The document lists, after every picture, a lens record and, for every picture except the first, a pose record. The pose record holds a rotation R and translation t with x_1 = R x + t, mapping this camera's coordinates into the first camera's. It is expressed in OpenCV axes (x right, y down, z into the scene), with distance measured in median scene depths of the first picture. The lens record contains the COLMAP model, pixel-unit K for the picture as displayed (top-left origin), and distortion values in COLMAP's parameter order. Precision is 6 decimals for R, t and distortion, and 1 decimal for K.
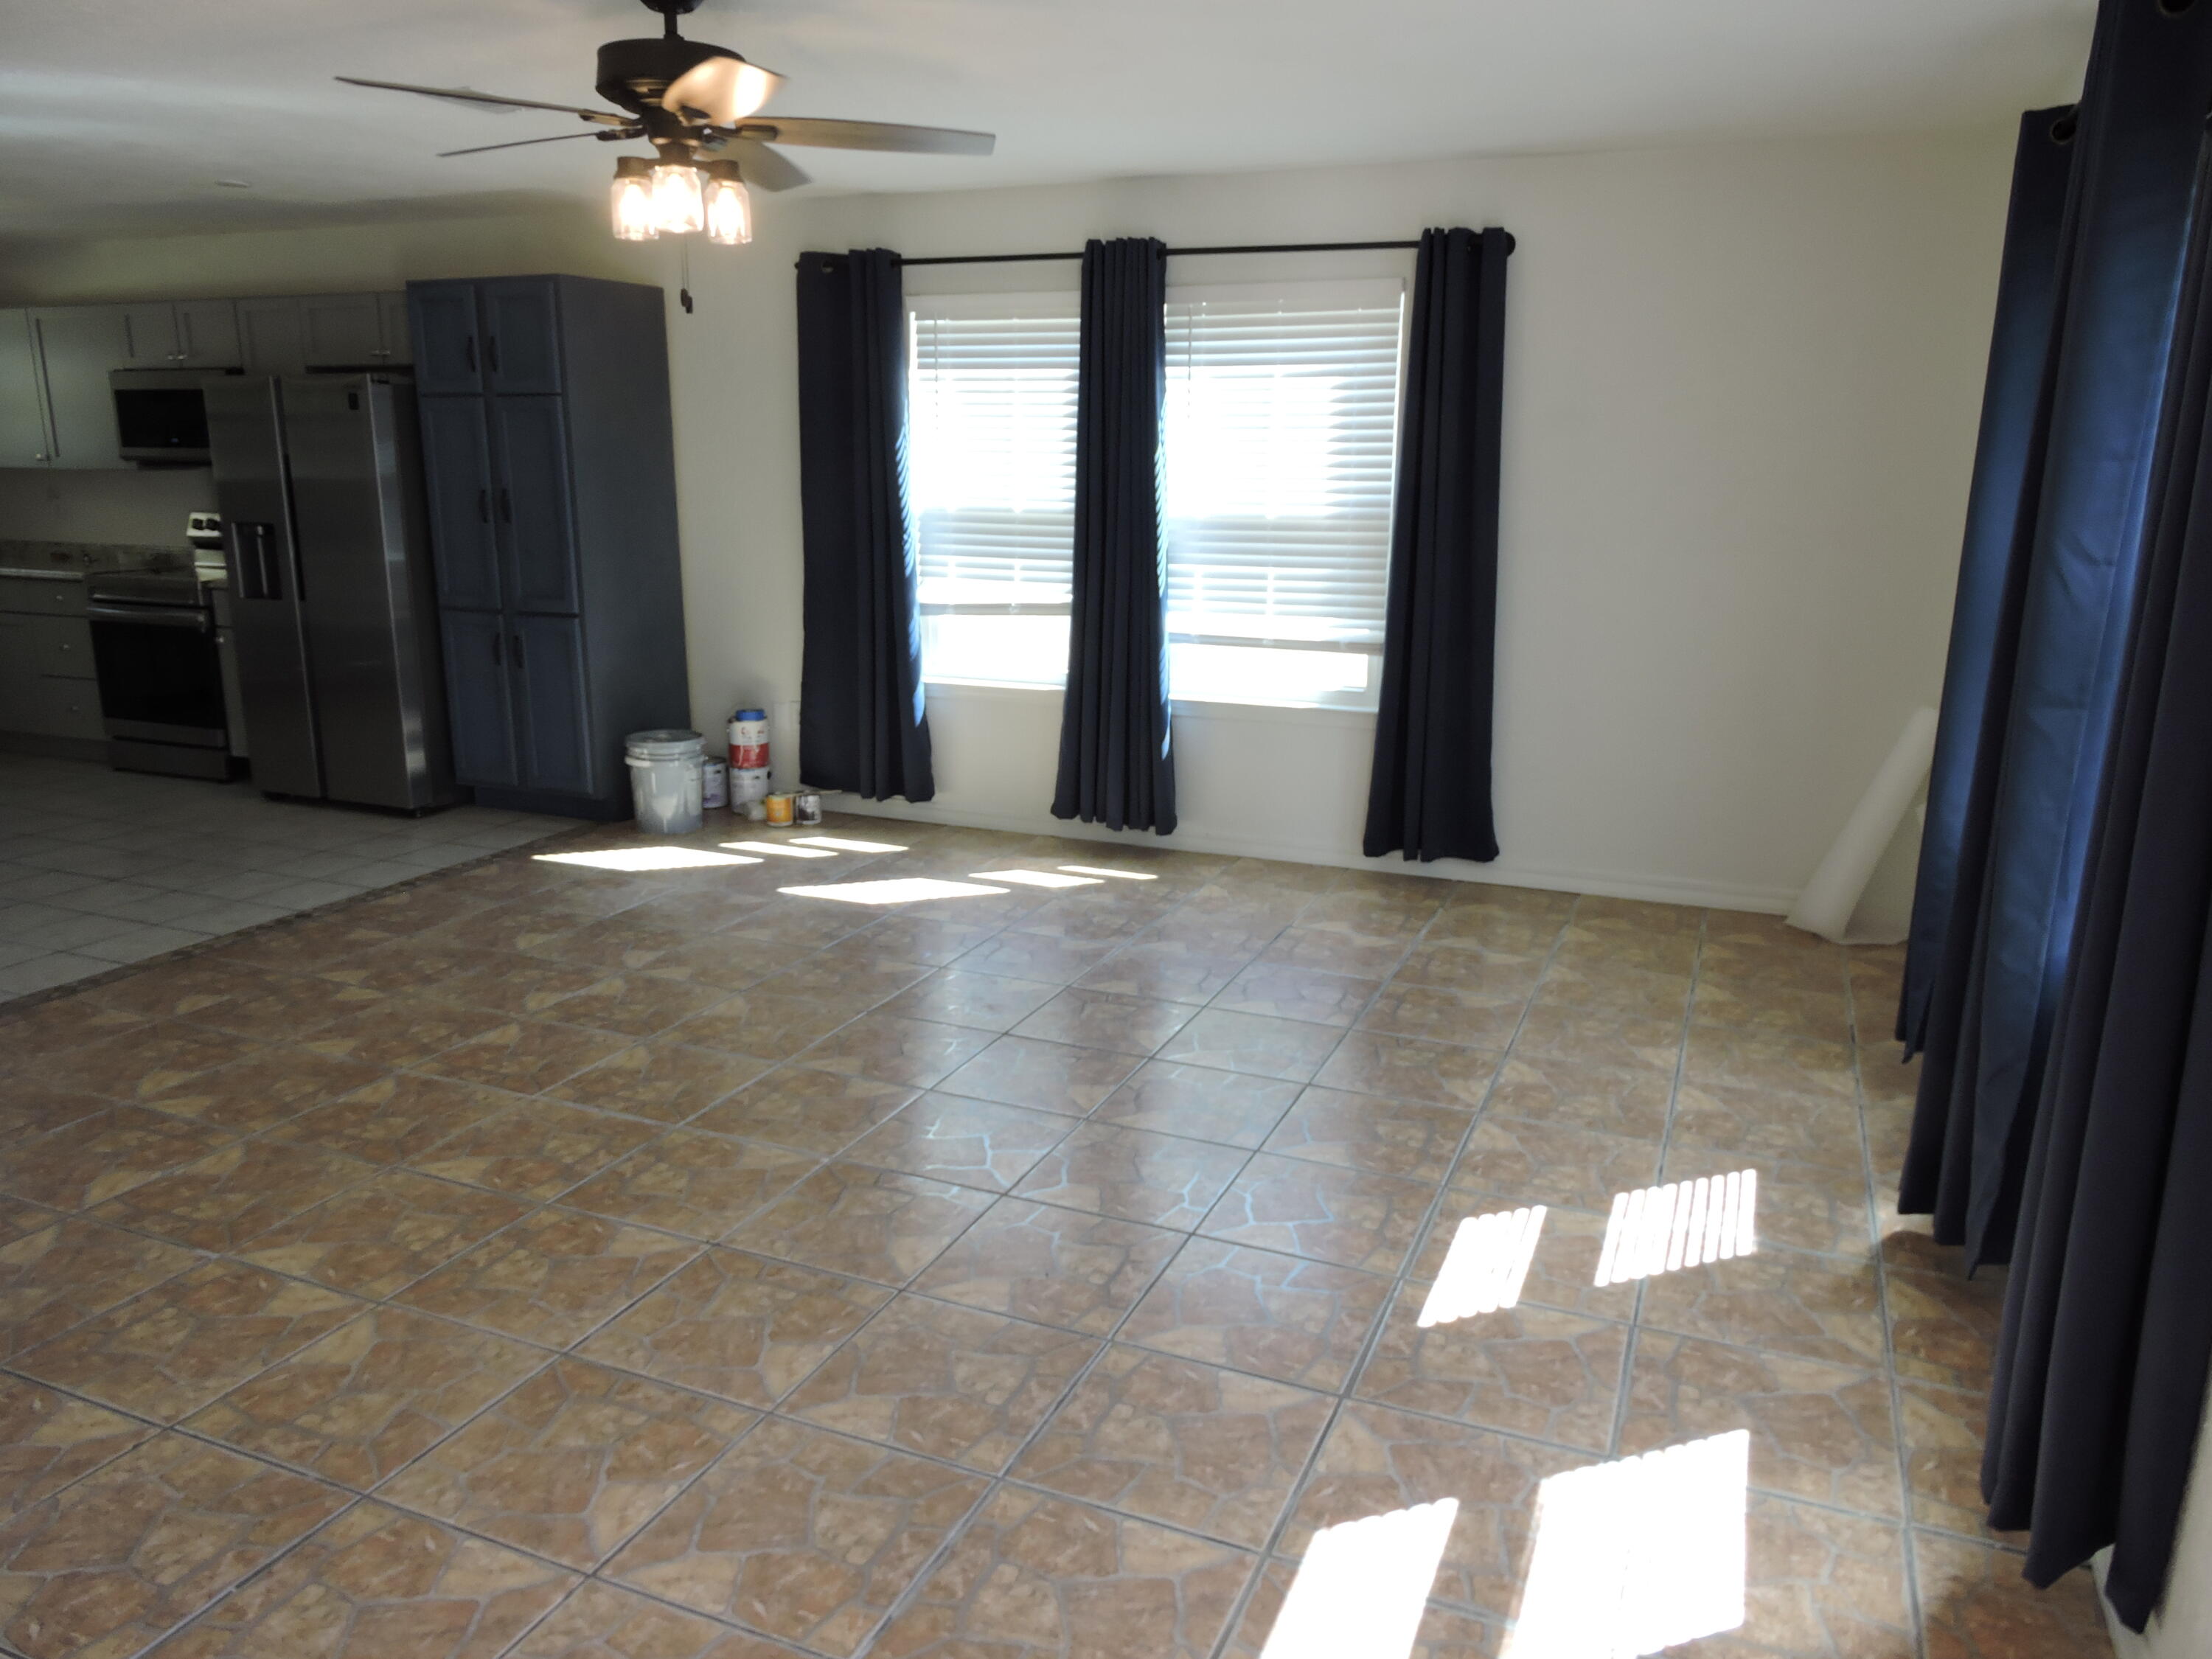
lens RADIAL K [[1584.1, 0, 1106.0], [0, 1584.1, 829.5], [0, 0, 1]] dist [0.002643, -0.008915]
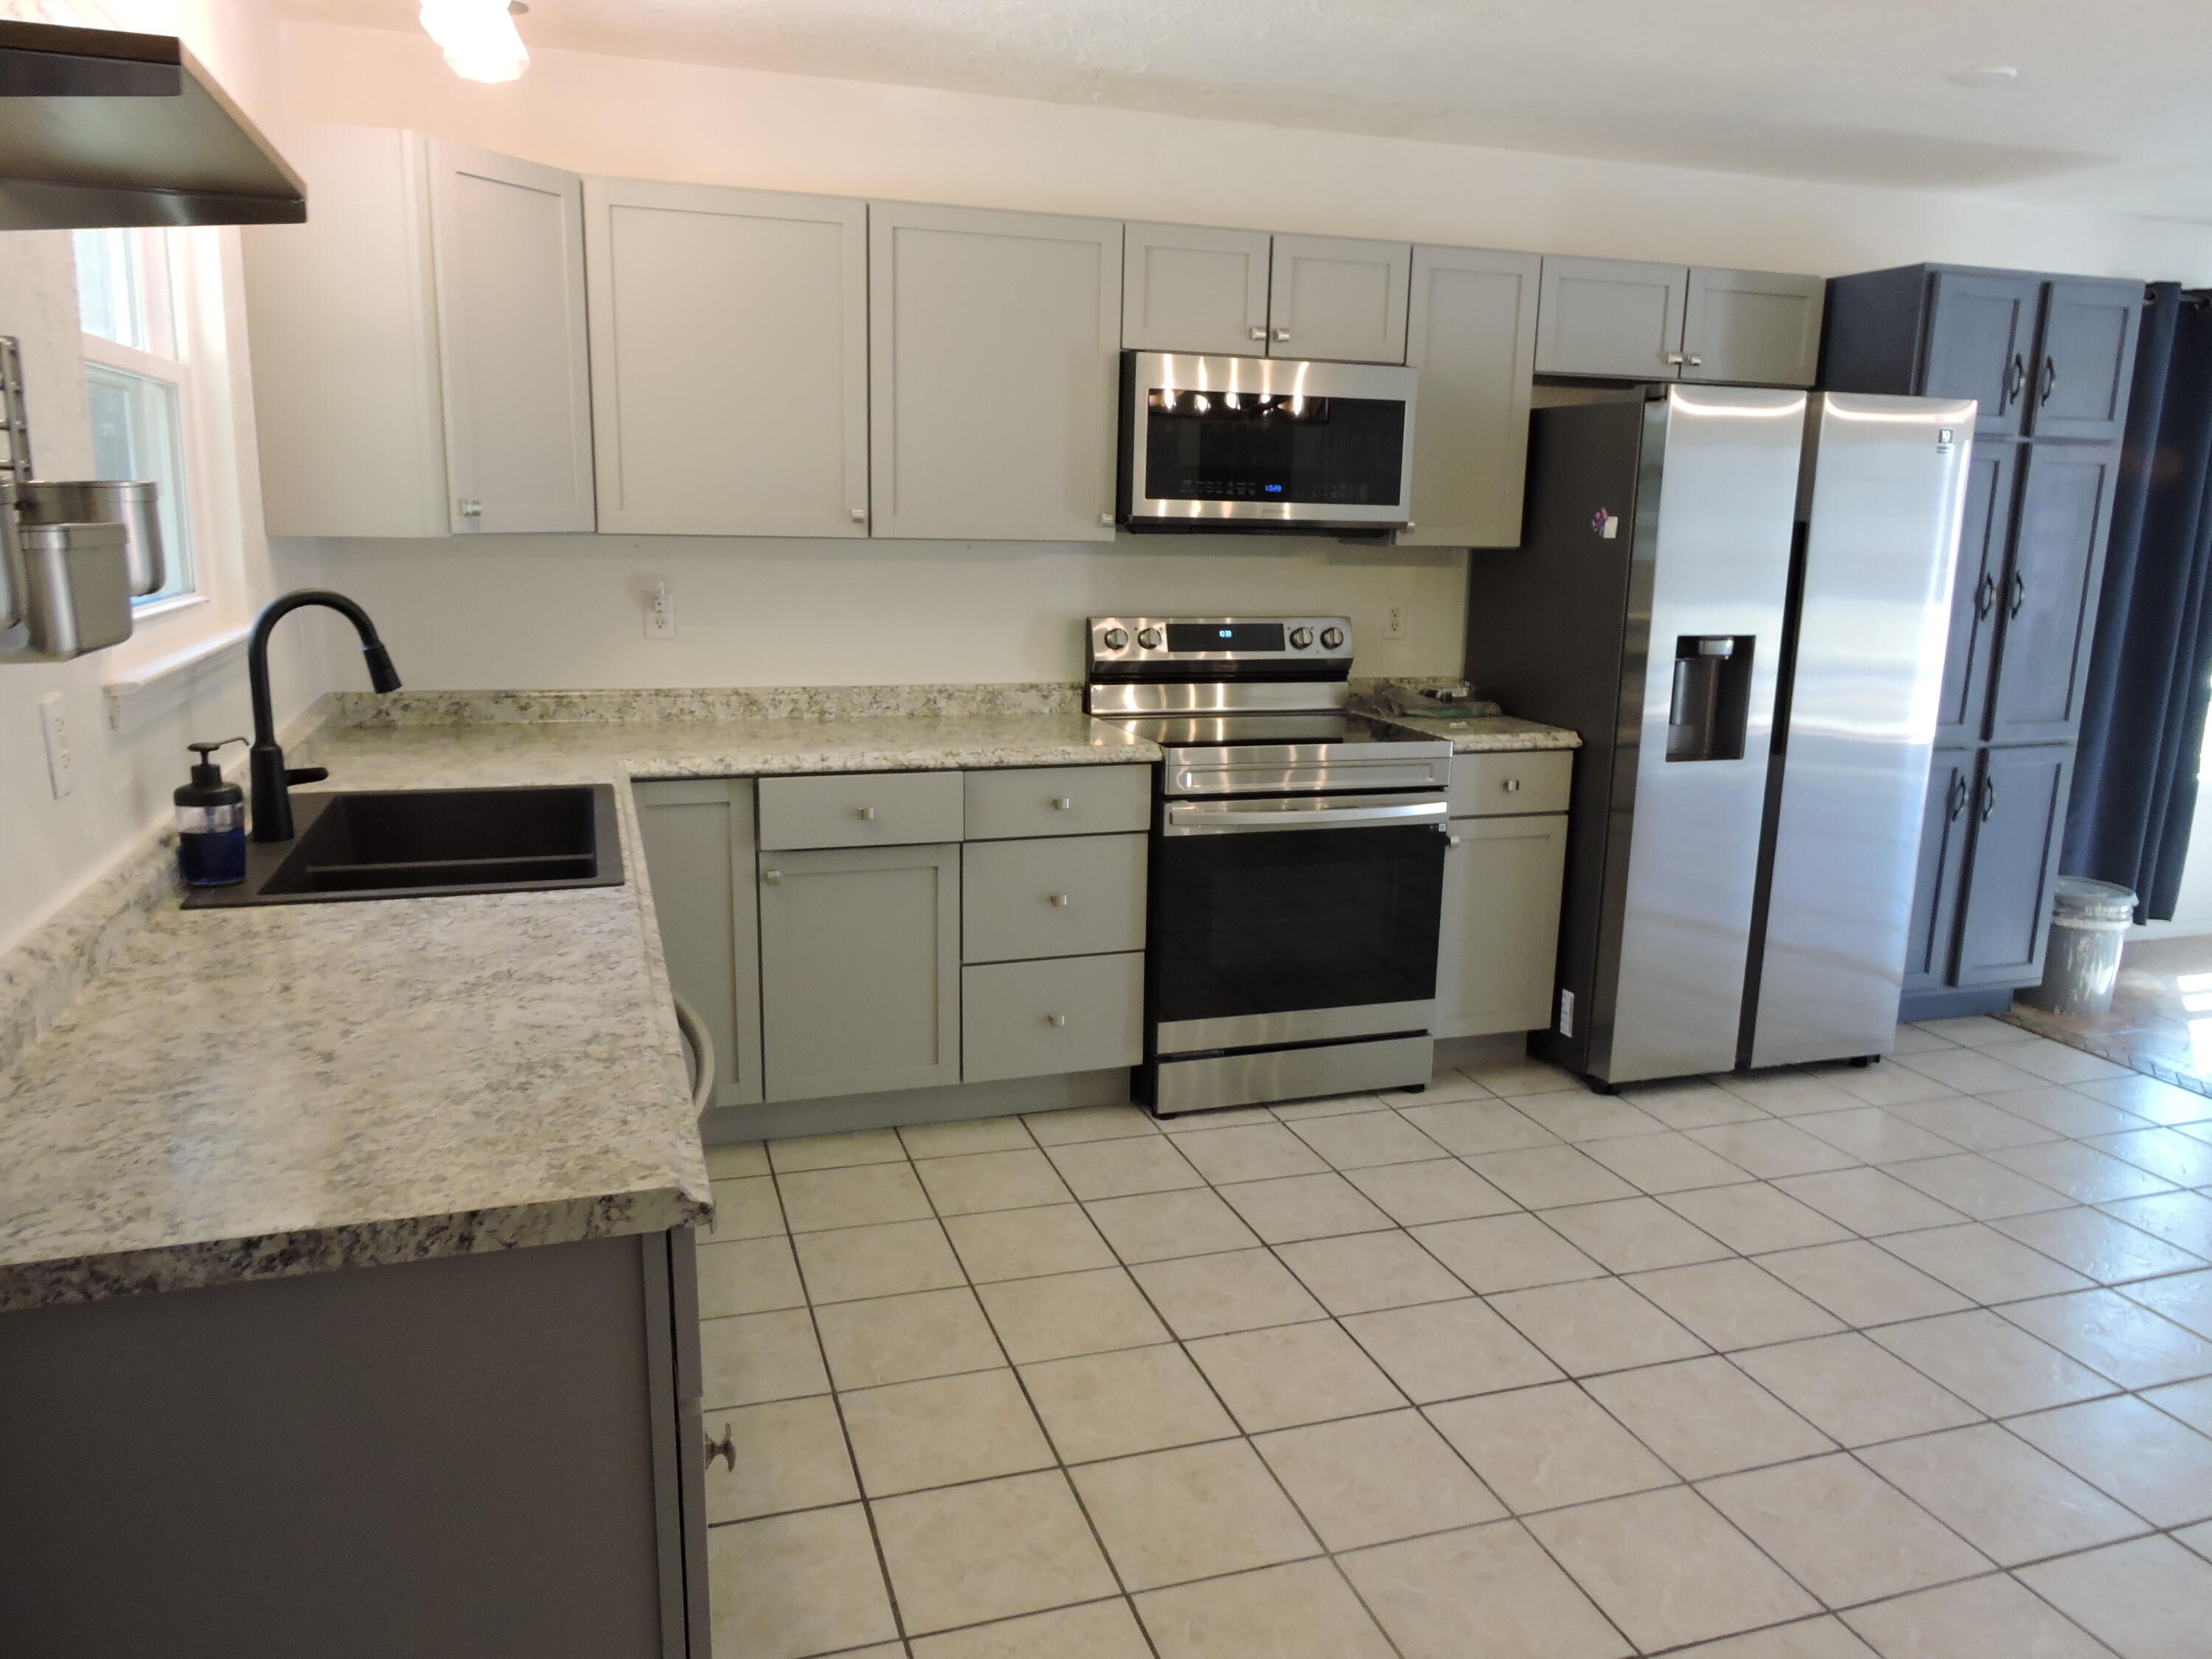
lens RADIAL K [[1584.1, 0, 1106.0], [0, 1584.1, 829.5], [0, 0, 1]] dist [0.002643, -0.008915]
pose [[0.754059, -0.124389, 0.644921, -0.955765], [0.141588, 0.989602, 0.025321, -0.147282], [-0.641364, 0.072220, 0.763830, 0.610852]]
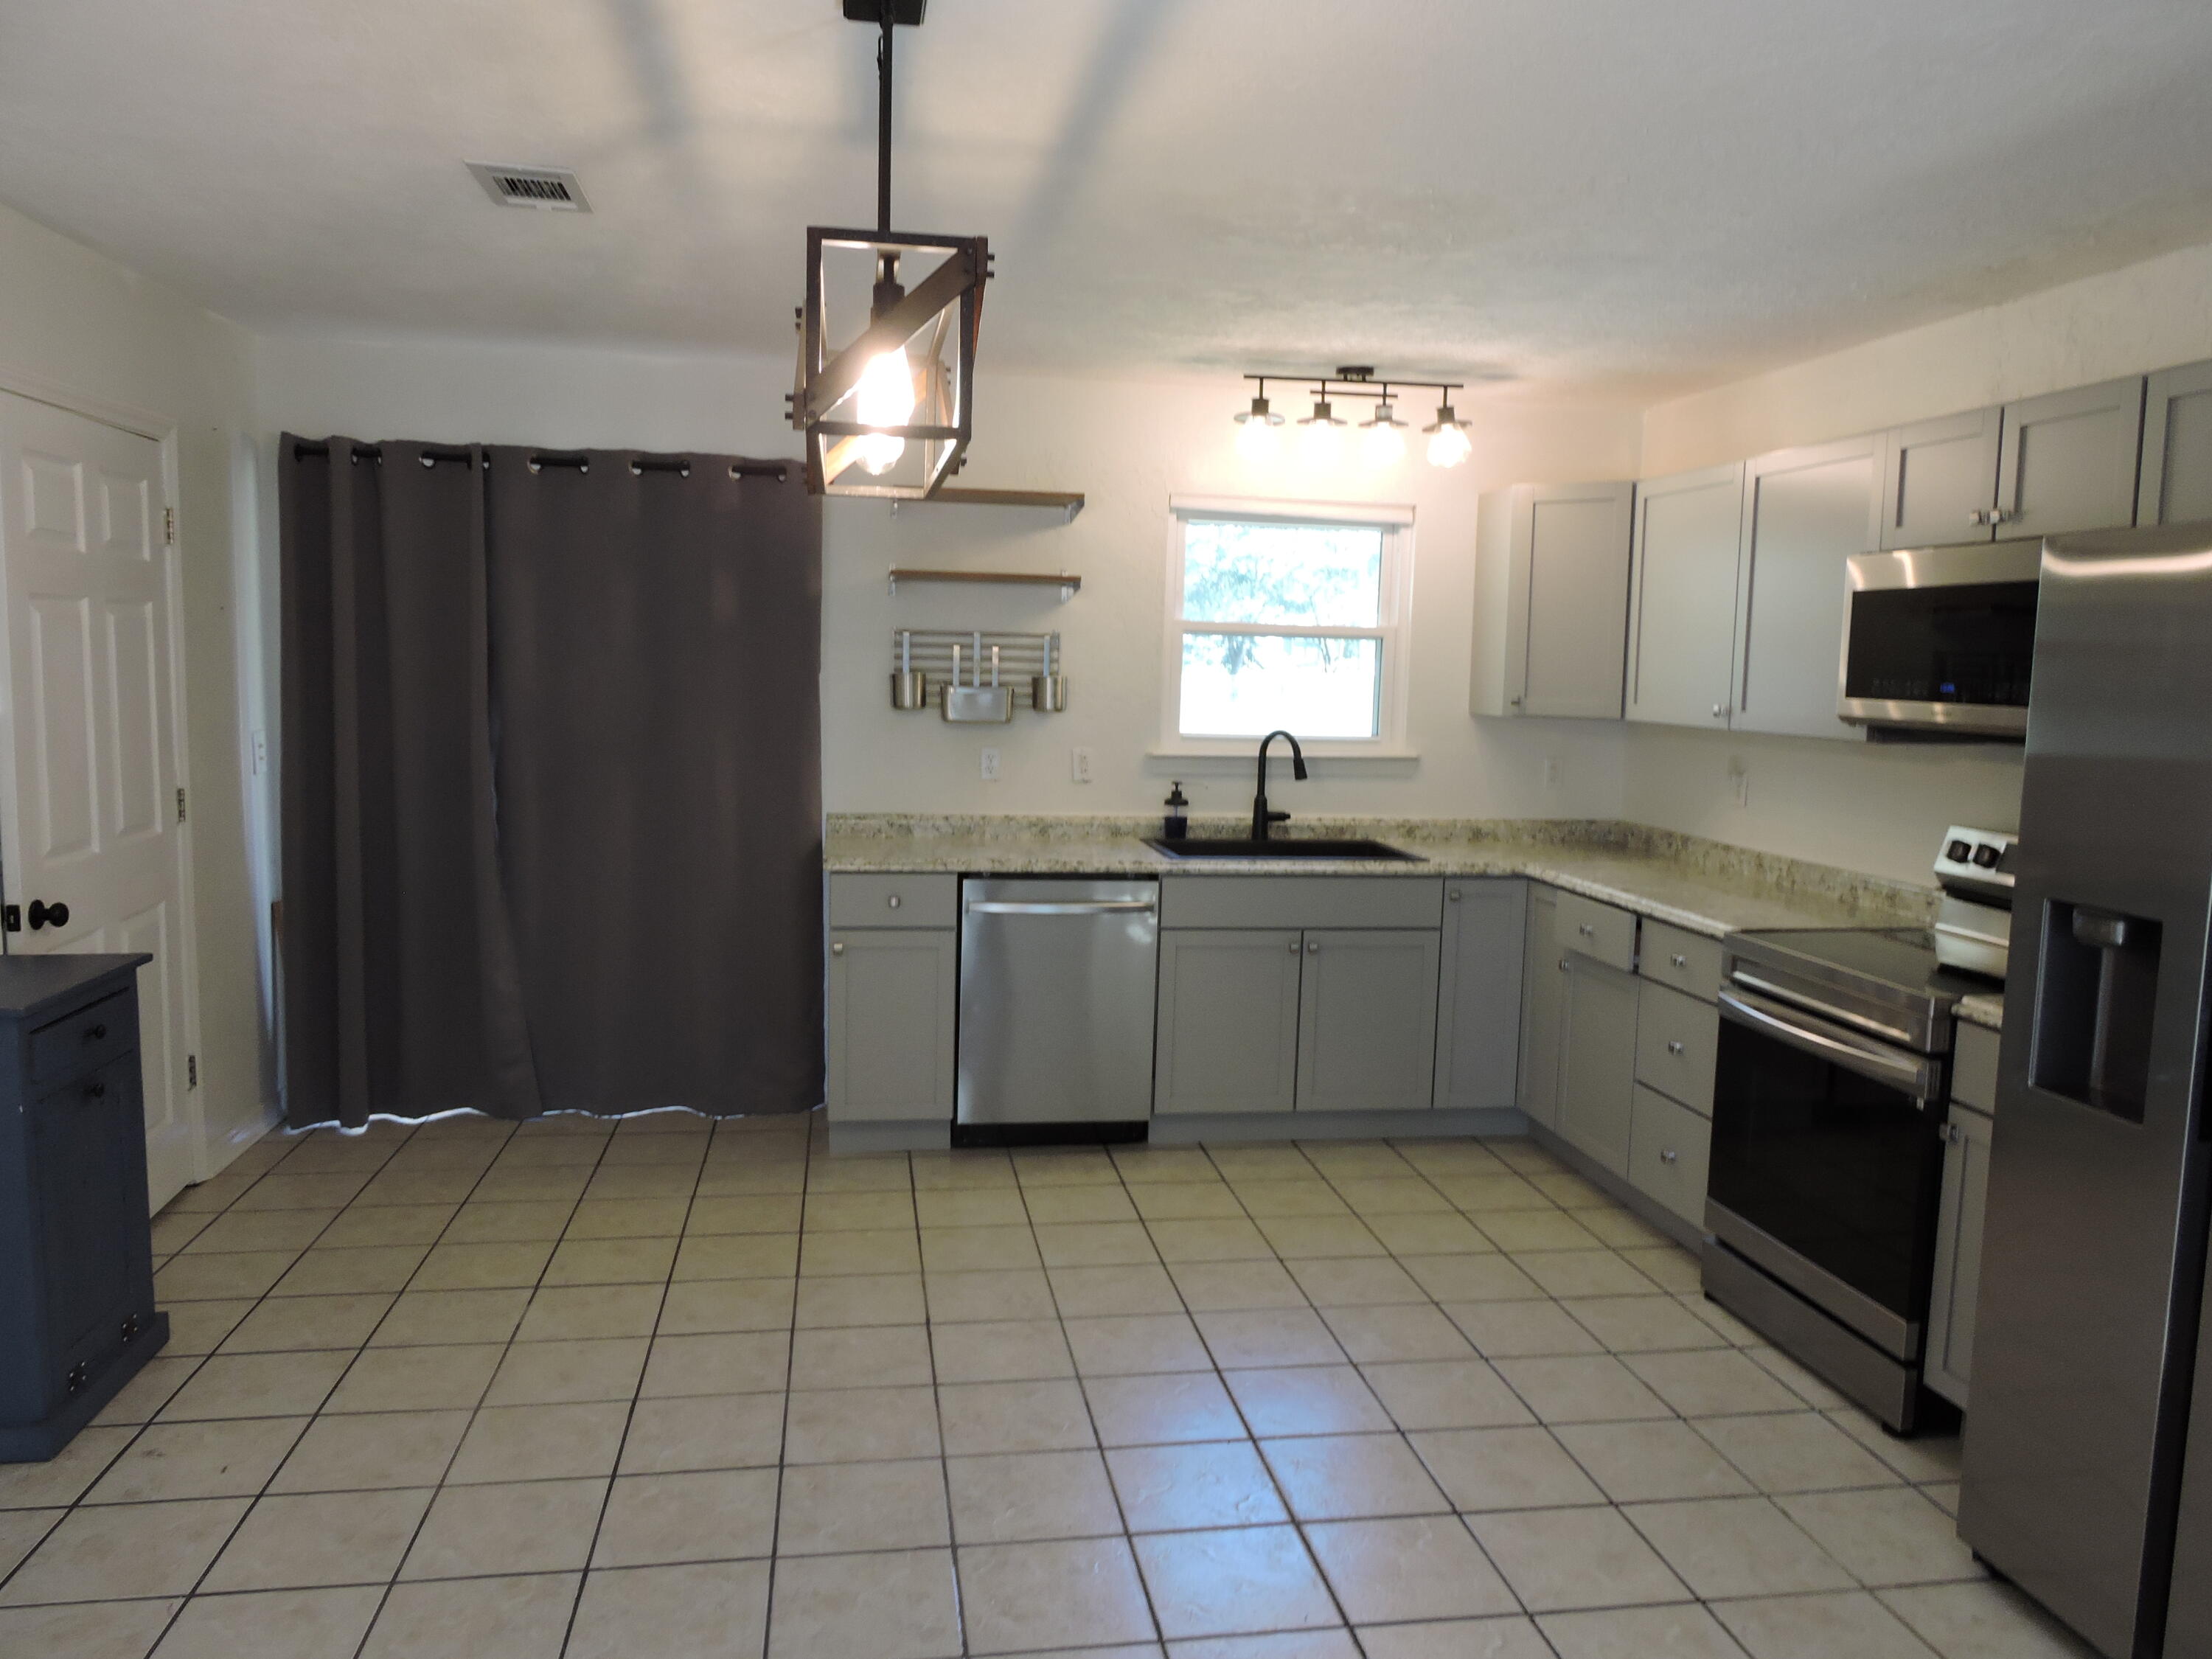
lens RADIAL K [[1584.1, 0, 1106.0], [0, 1584.1, 829.5], [0, 0, 1]] dist [0.002643, -0.008915]
pose [[0.528795, 0.095636, -0.843344, -0.304540], [-0.220419, 0.975014, -0.027640, -0.130785], [0.819629, 0.200505, 0.536662, 0.526472]]
